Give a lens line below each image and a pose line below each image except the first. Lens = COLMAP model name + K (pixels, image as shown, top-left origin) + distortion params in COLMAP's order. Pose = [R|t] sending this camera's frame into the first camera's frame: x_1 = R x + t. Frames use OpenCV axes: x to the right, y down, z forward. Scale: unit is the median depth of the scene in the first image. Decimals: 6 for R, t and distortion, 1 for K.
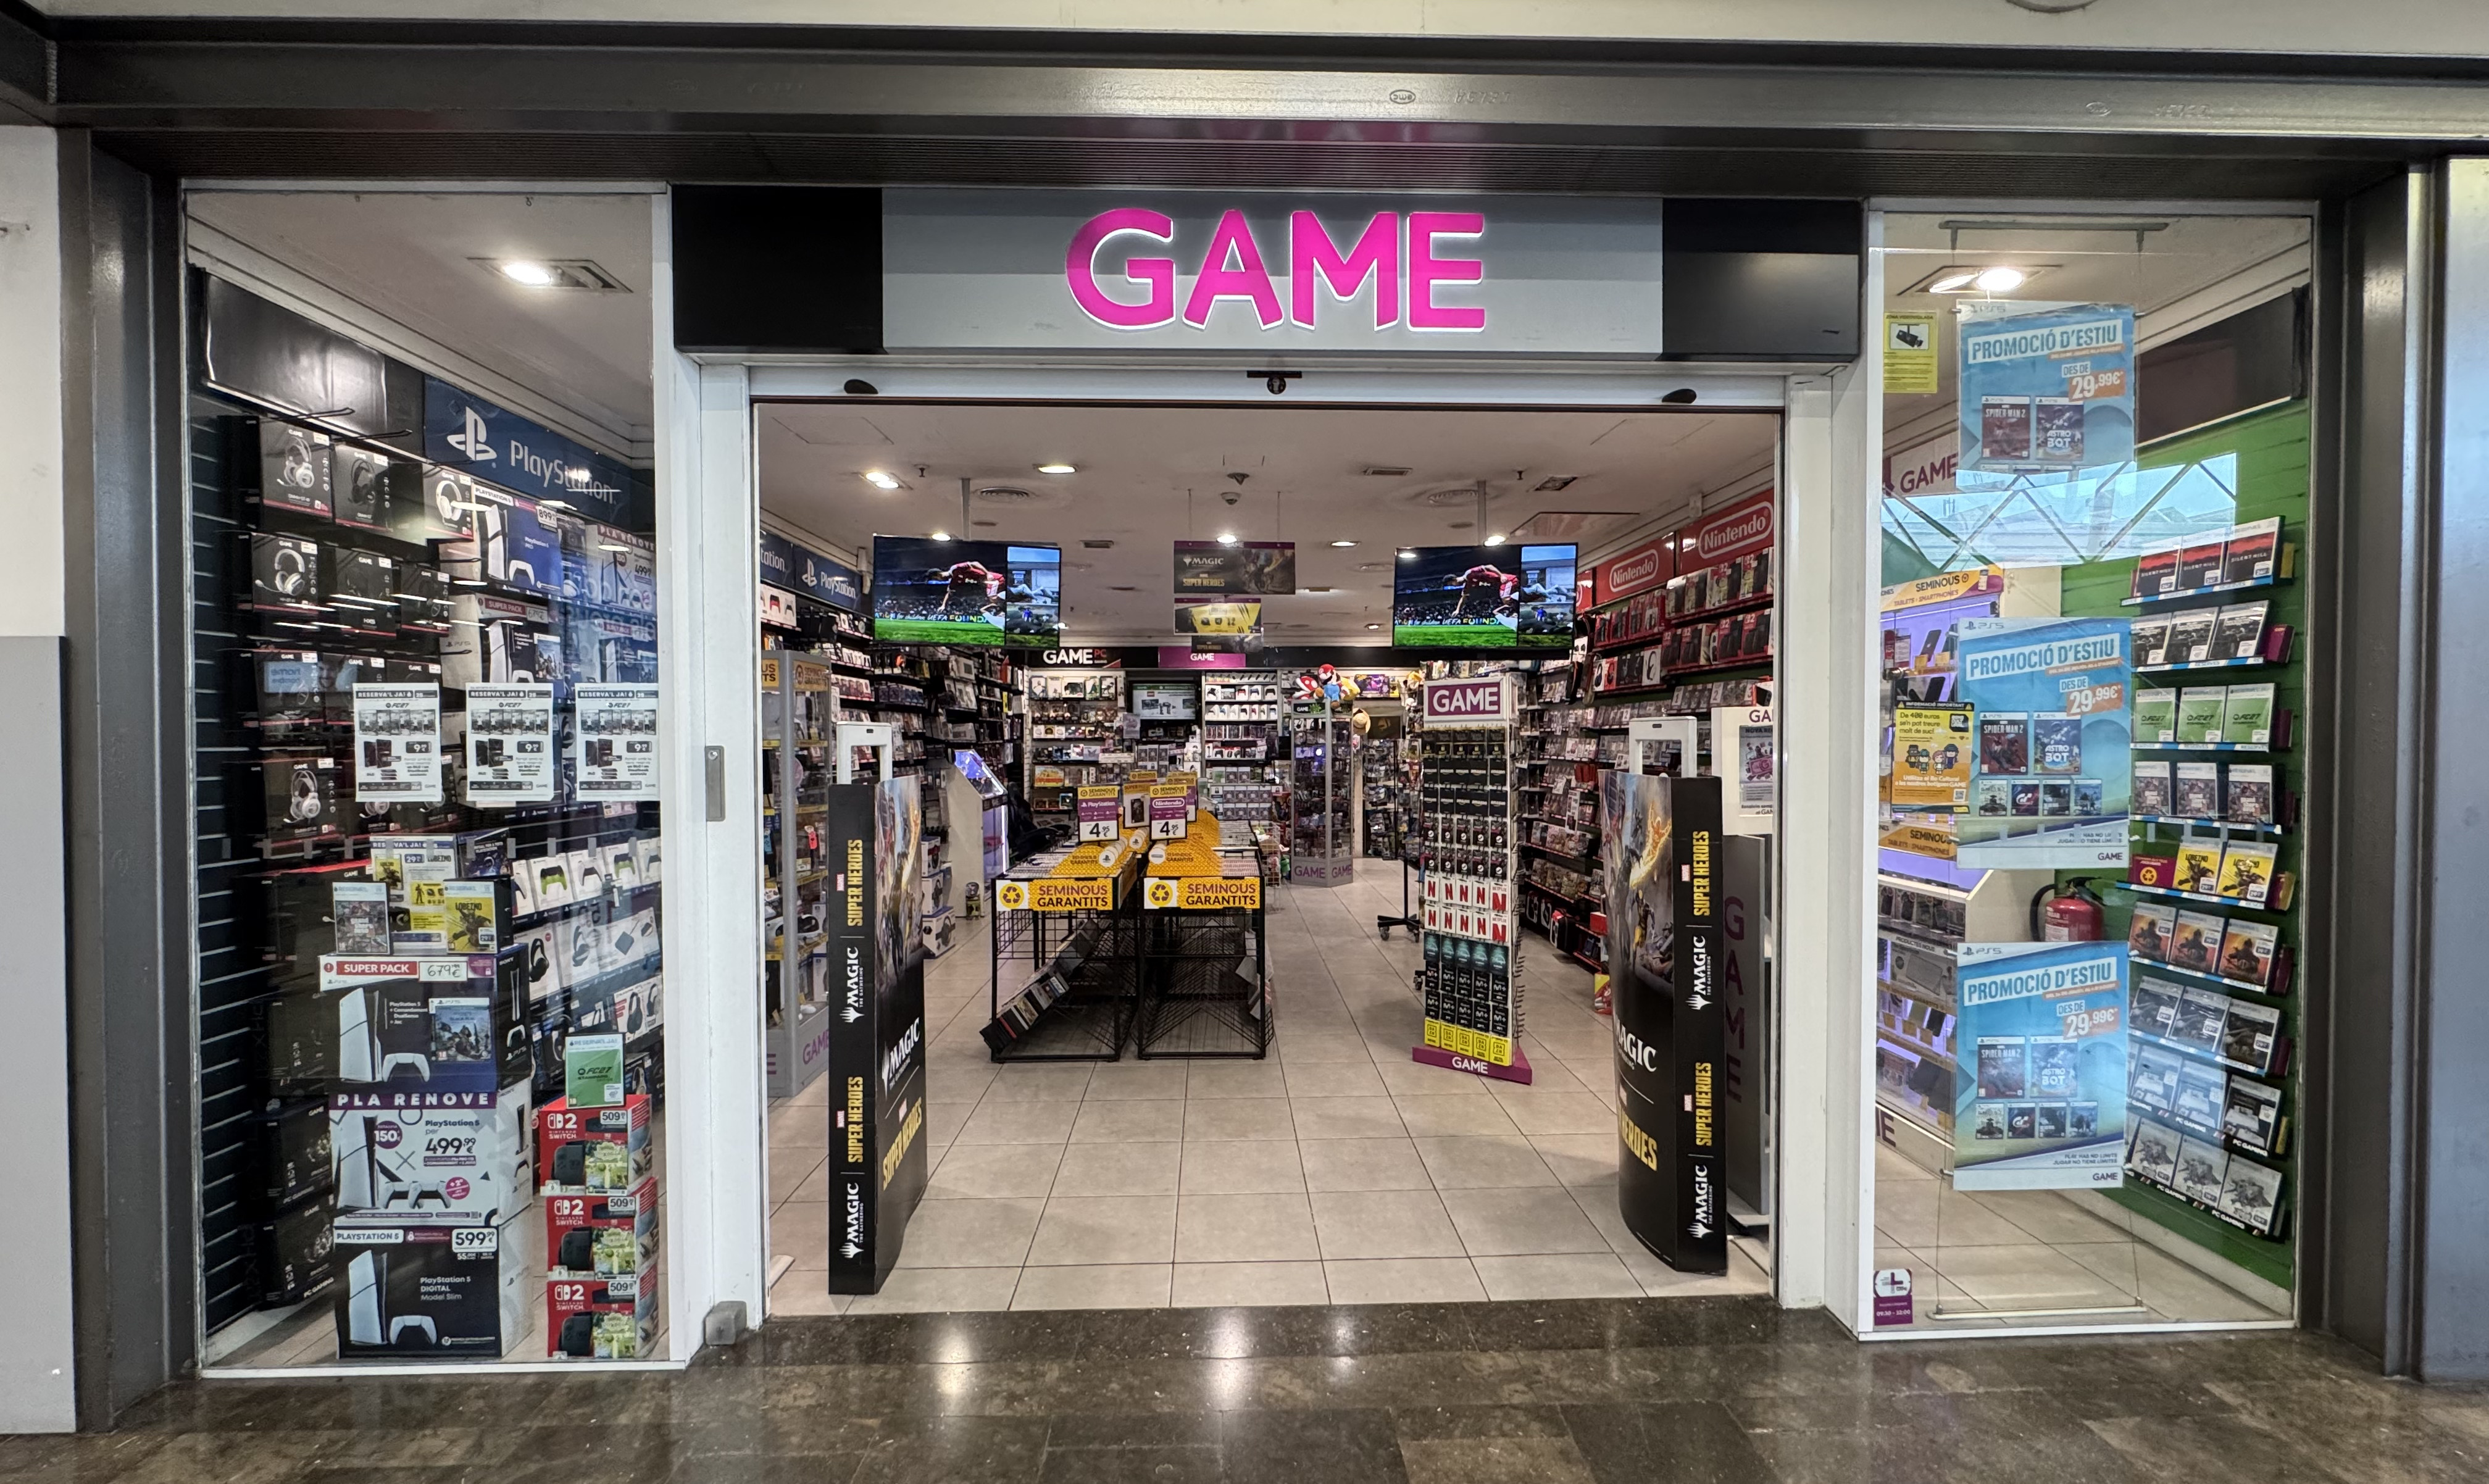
lens RADIAL K [[985.9, 0, 1246.0], [0, 985.9, 751.1], [0, 0, 1]] dist [0.000233, 0.000014]
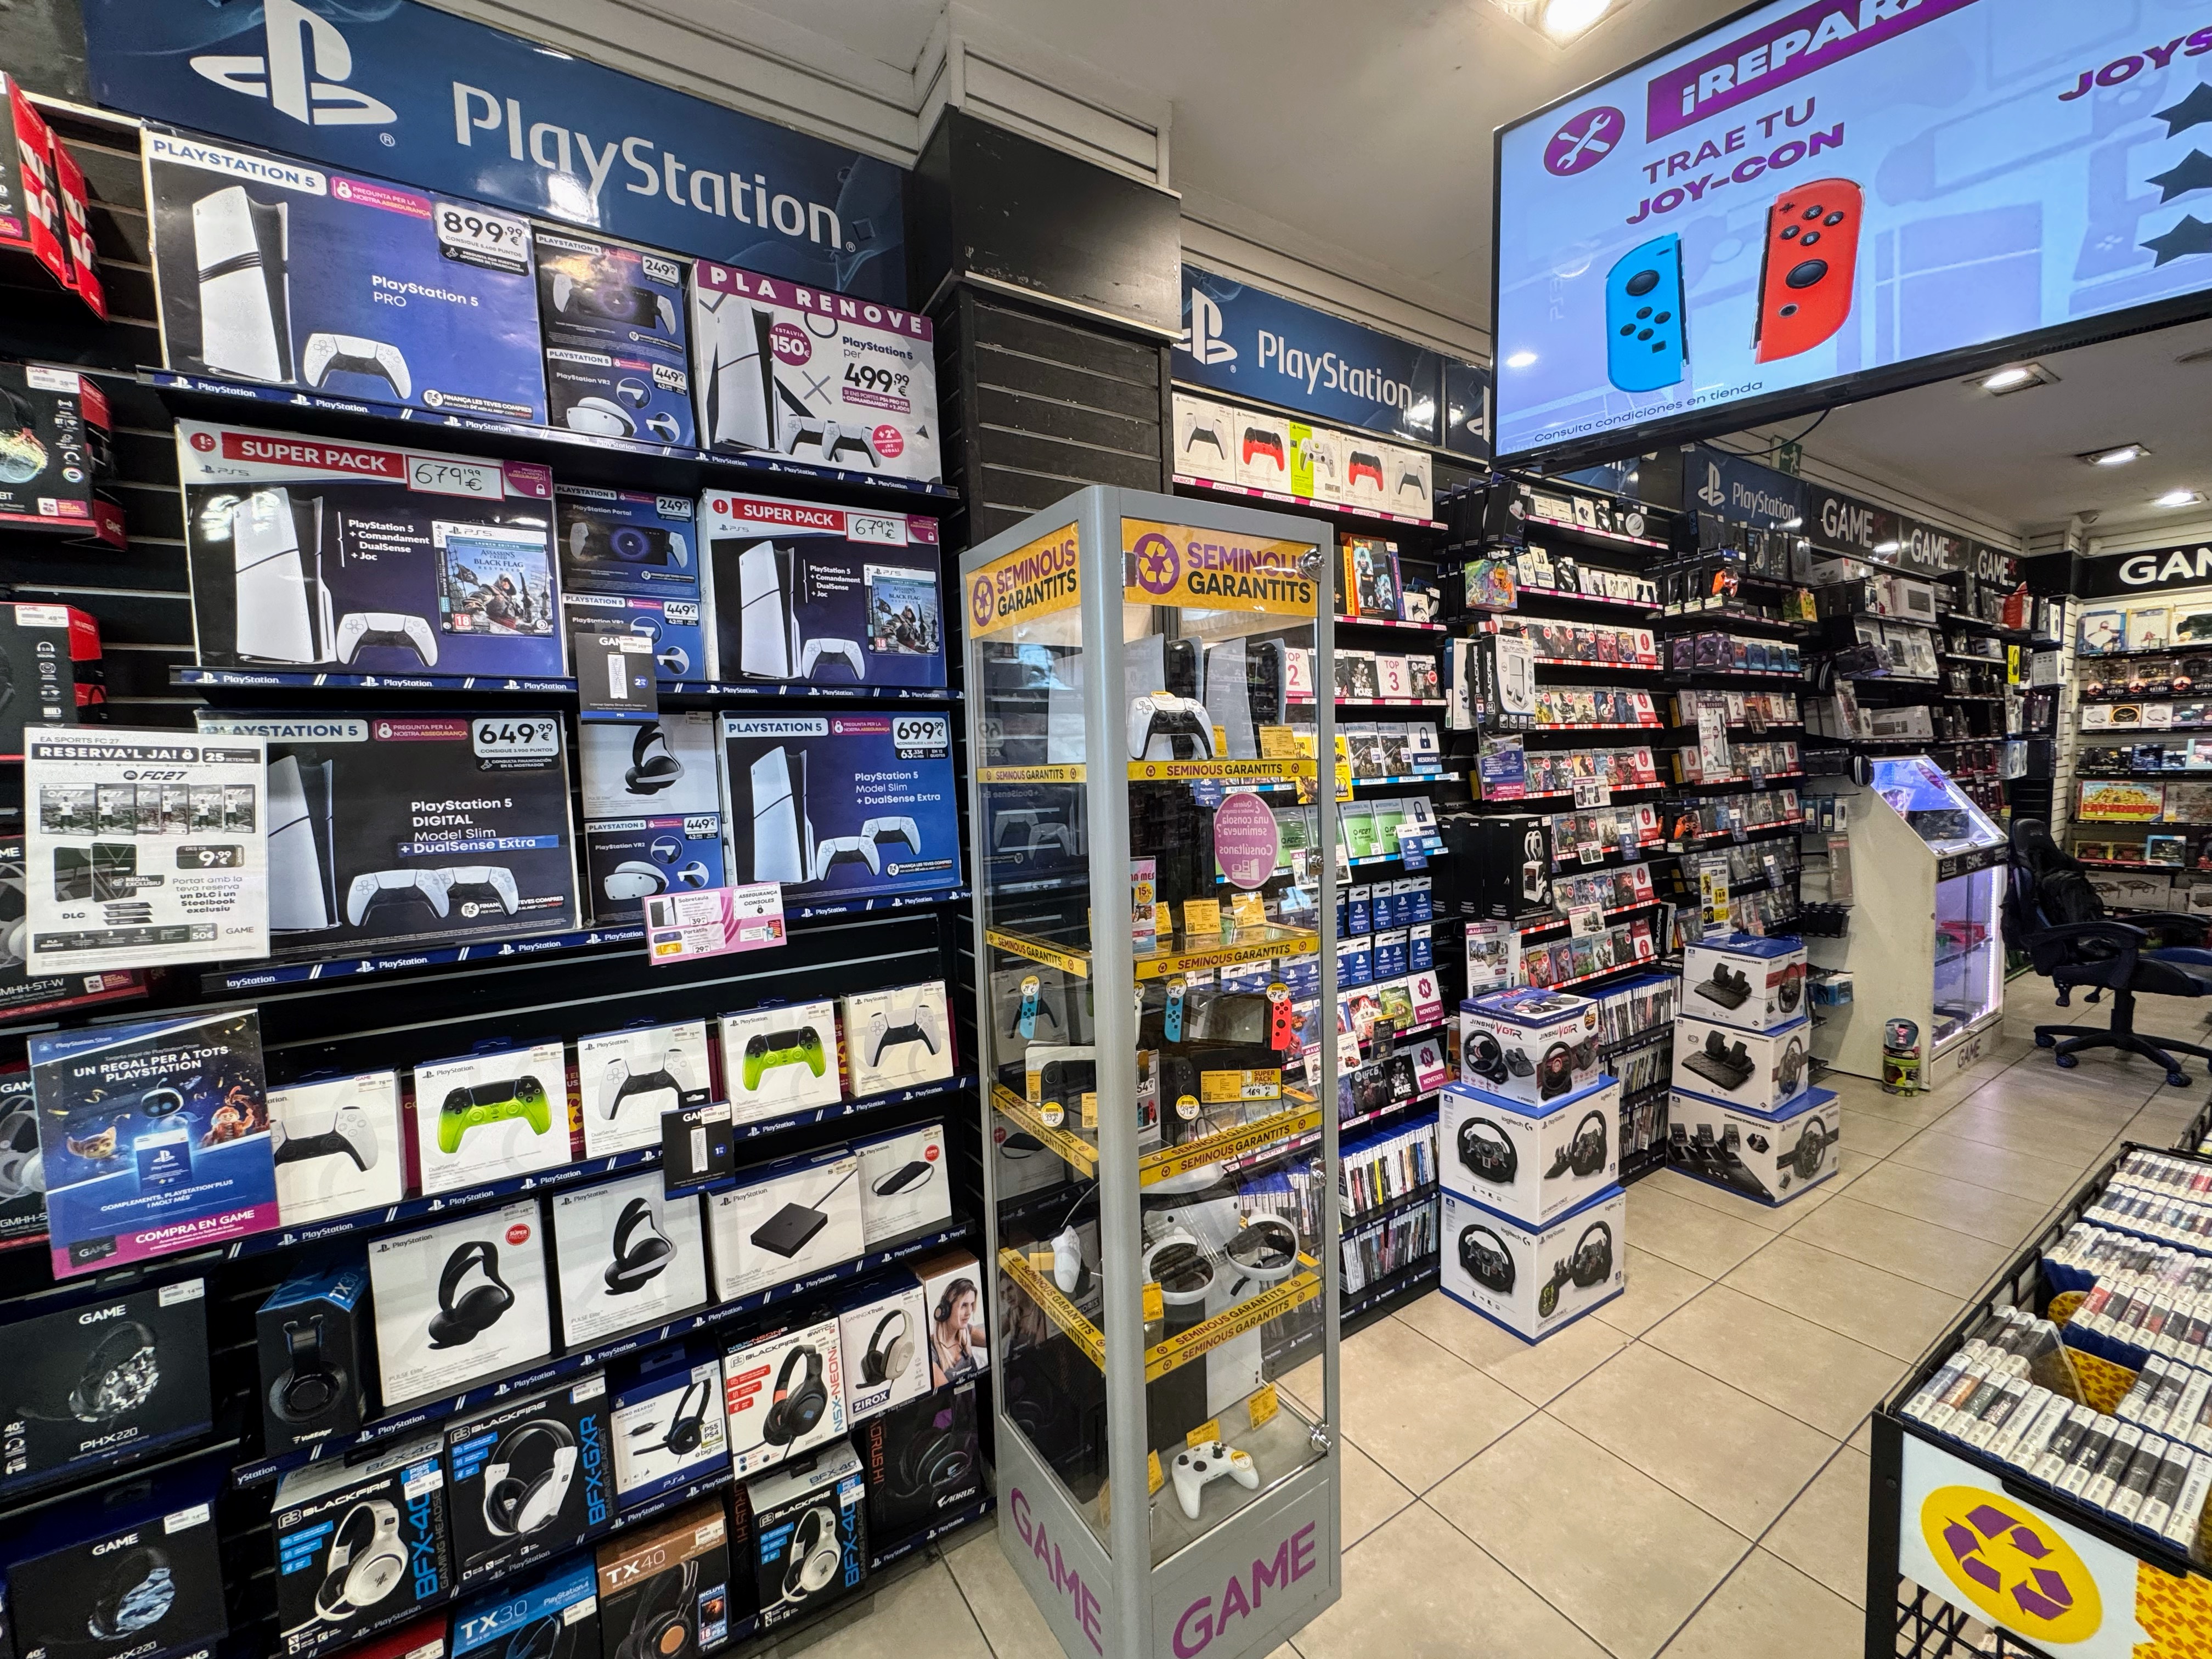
lens RADIAL K [[891.4, 0, 1089.6], [0, 891.4, 831.5], [0, 0, 1]] dist [-0.004130, 0.000800]
pose [[0.506874, 0.058921, -0.860004, -0.090396], [0.016133, 0.996838, 0.077804, -0.005366], [0.861869, -0.053312, 0.504321, 0.368191]]
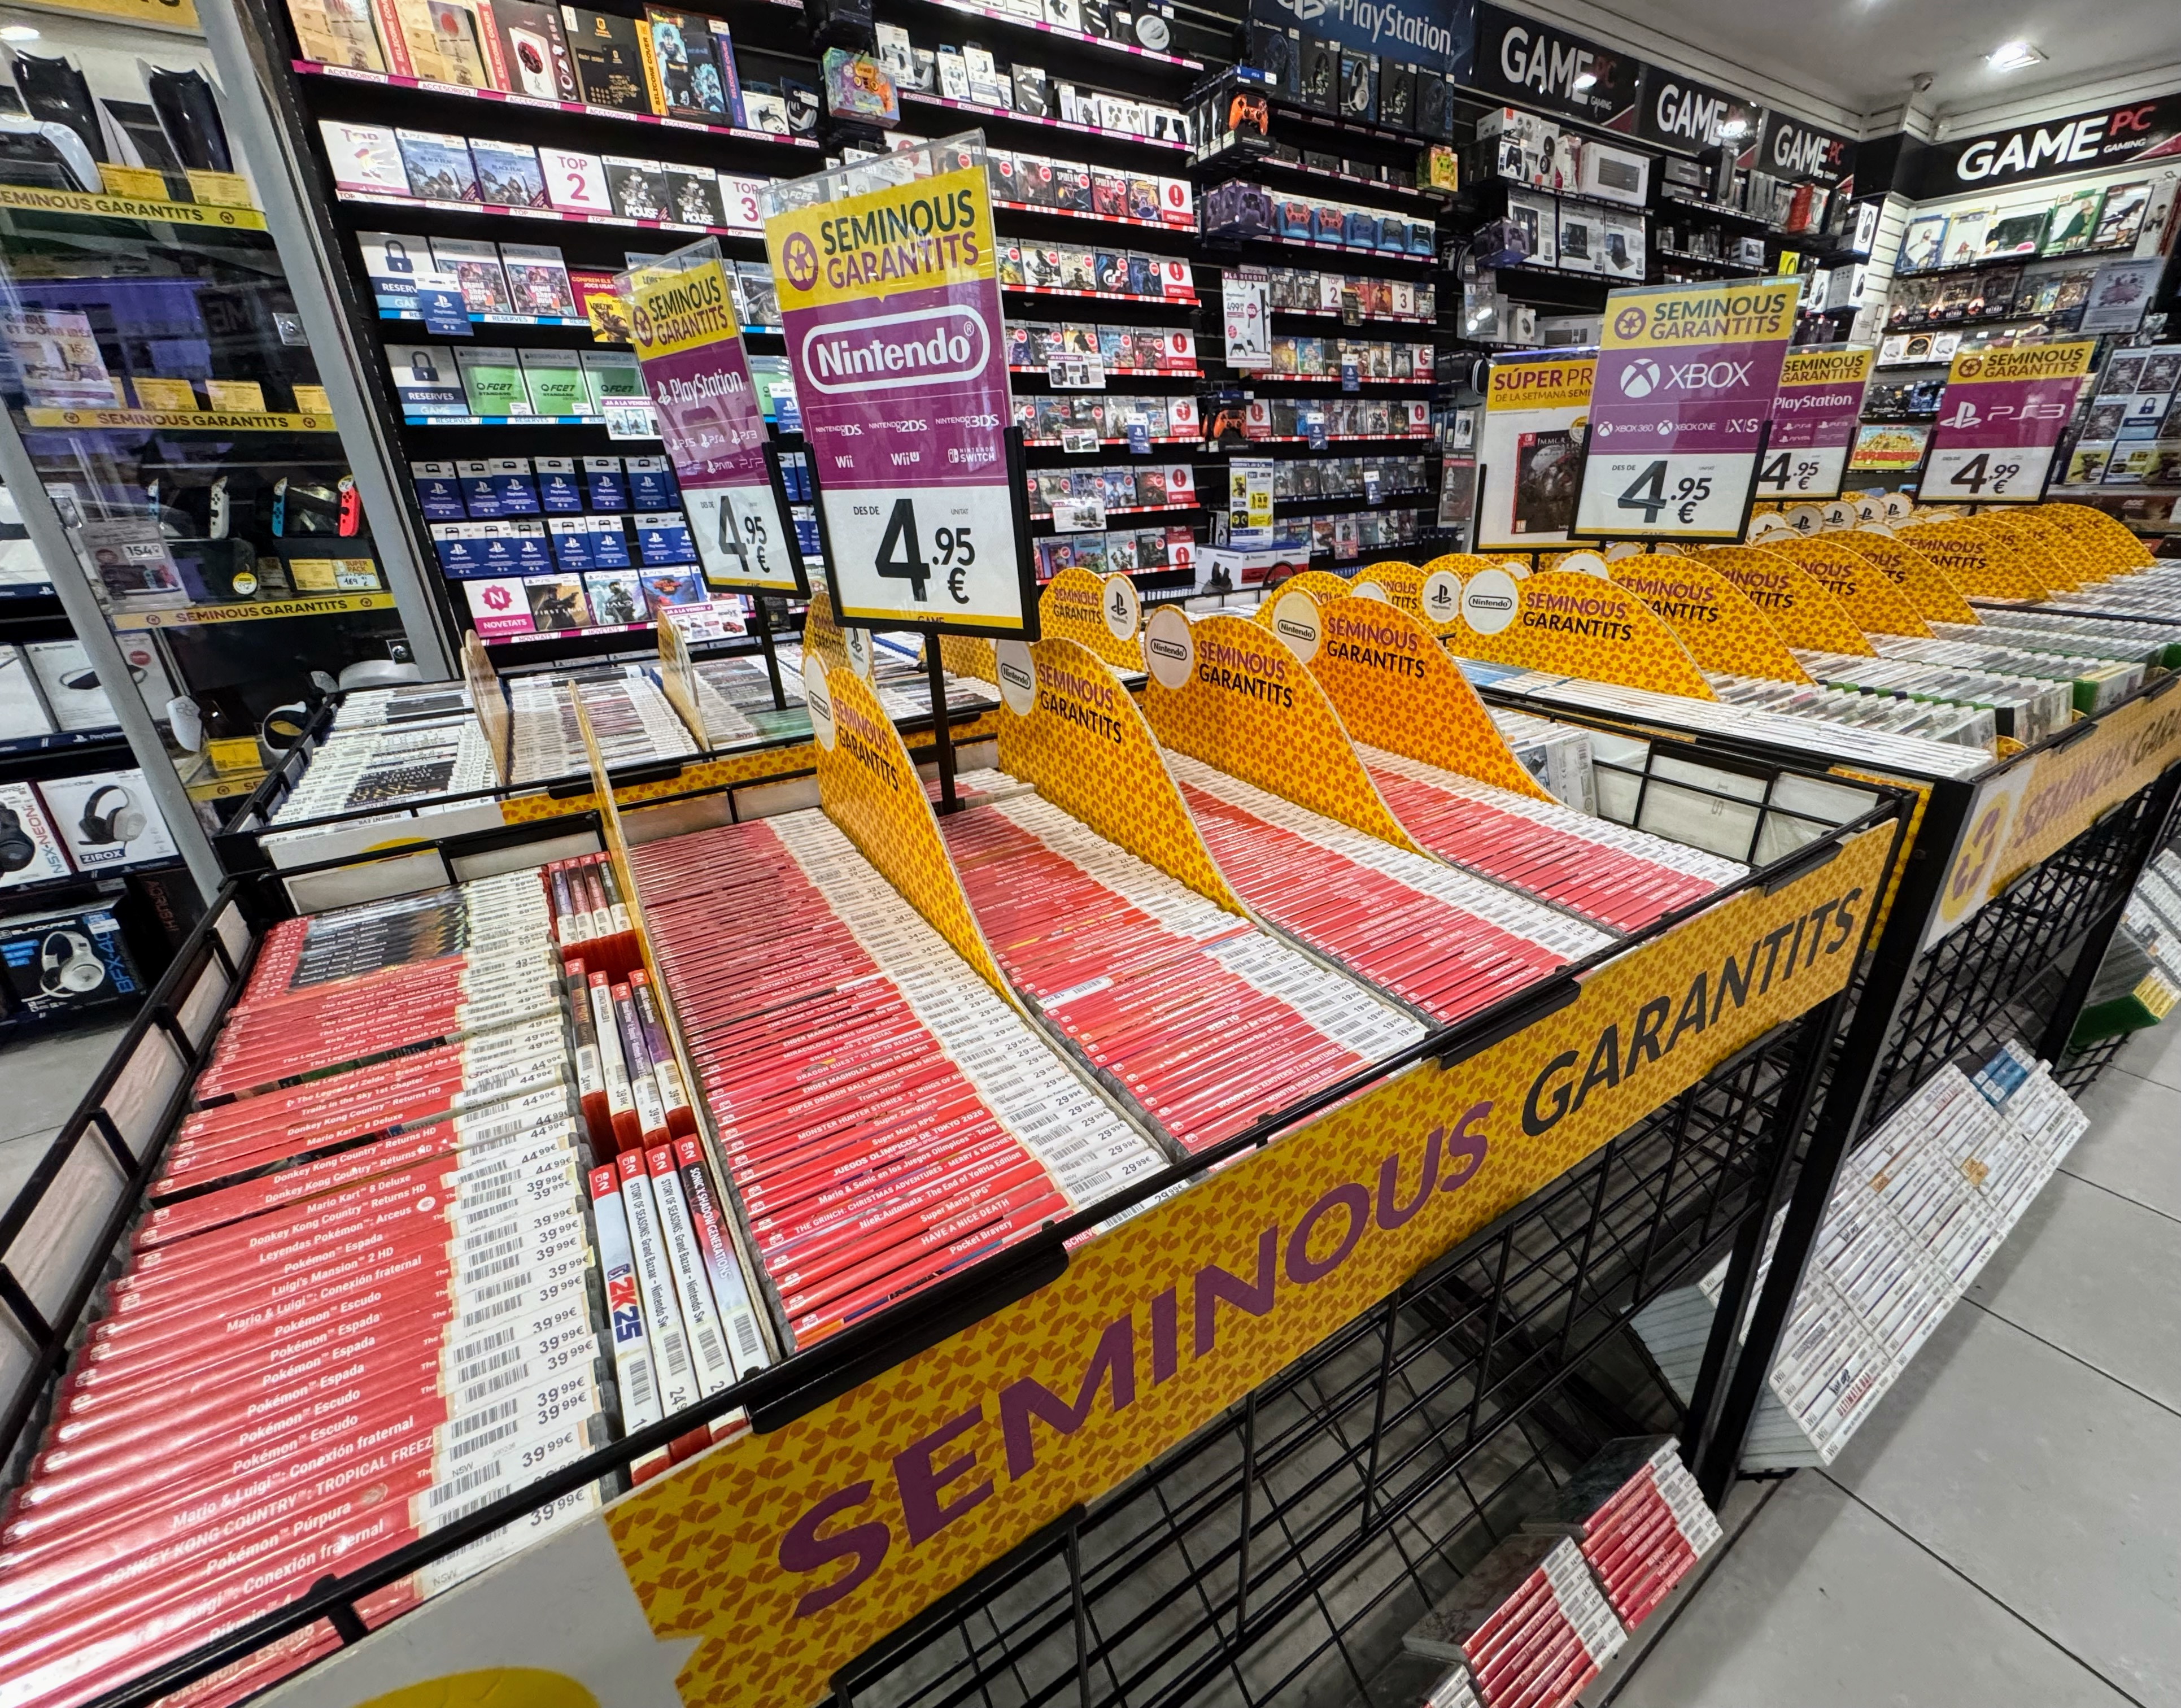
lens RADIAL K [[915.6, 0, 1106.3], [0, 915.6, 857.0], [0, 0, 1]] dist [-0.005762, 0.000845]
pose [[0.534088, 0.334336, -0.776511, 0.029400], [0.010400, 0.915814, 0.401468, 0.034881], [0.845365, -0.222495, 0.485648, 0.502801]]
